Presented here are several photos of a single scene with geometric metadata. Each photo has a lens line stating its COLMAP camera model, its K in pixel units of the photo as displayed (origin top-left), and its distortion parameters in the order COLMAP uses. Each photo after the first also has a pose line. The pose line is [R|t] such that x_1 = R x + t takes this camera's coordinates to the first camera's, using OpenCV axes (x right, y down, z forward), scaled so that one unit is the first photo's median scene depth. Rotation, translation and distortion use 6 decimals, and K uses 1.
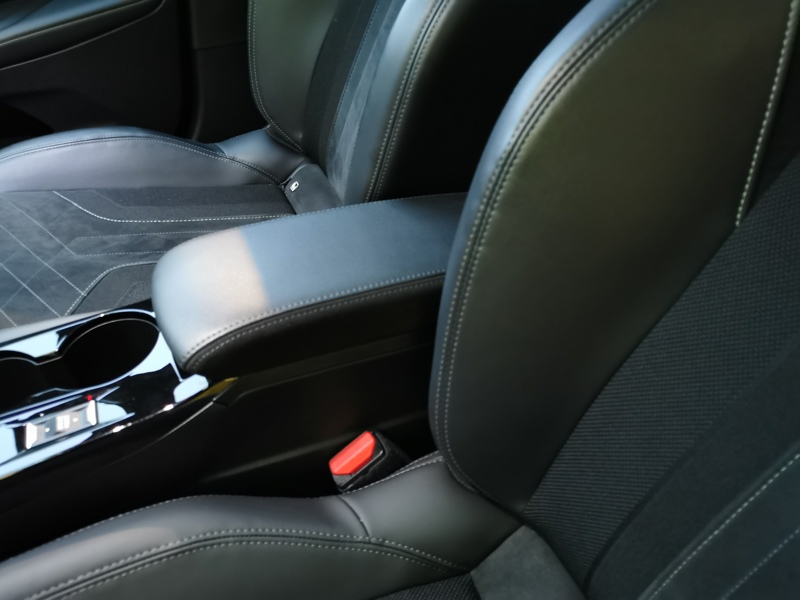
lens RADIAL K [[623.8, 0, 400.6], [0, 623.8, 299.8], [0, 0, 1]] dist [0.037972, -0.006838]
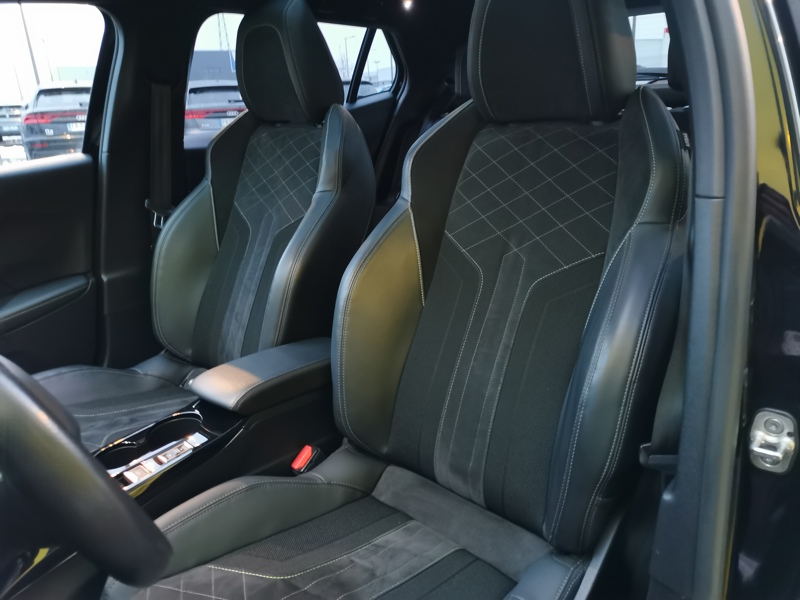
lens RADIAL K [[623.8, 0, 399.8], [0, 623.8, 299.9], [0, 0, 1]] dist [0.037972, -0.006838]
pose [[0.912216, -0.149394, 0.381502, -0.453929], [0.286578, 0.898122, -0.333541, 0.517297], [-0.292806, 0.413591, 0.862094, -0.985612]]
